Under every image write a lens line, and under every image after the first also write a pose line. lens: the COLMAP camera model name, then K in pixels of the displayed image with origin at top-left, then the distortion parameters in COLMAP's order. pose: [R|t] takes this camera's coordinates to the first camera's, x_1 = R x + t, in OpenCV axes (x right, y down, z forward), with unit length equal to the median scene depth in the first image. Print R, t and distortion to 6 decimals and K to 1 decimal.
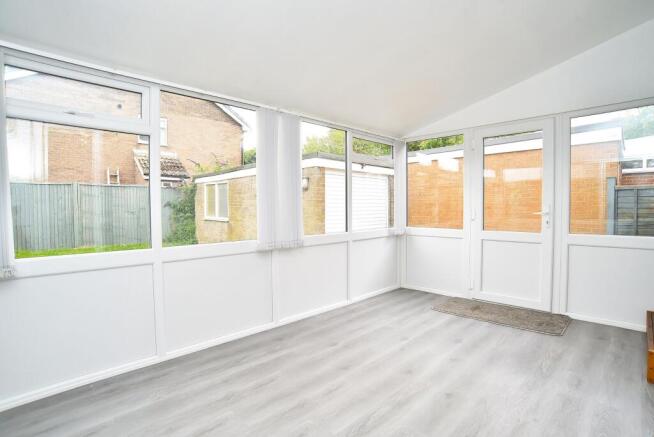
lens RADIAL K [[310.8, 0, 327.0], [0, 310.8, 218.5], [0, 0, 1]] dist [-0.074606, 0.034009]
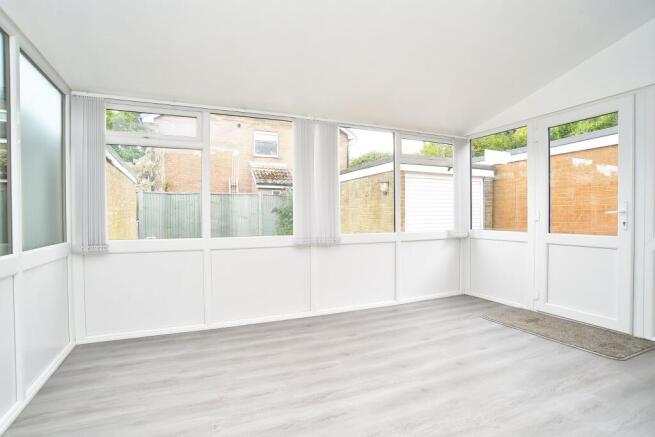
lens RADIAL K [[311.2, 0, 327.5], [0, 311.2, 218.5], [0, 0, 1]] dist [-0.074606, 0.034009]
pose [[0.945375, 0.004634, -0.325951, 0.230420], [-0.011260, 0.999766, -0.018444, 0.024133], [0.325789, 0.021107, 0.945207, -0.030067]]
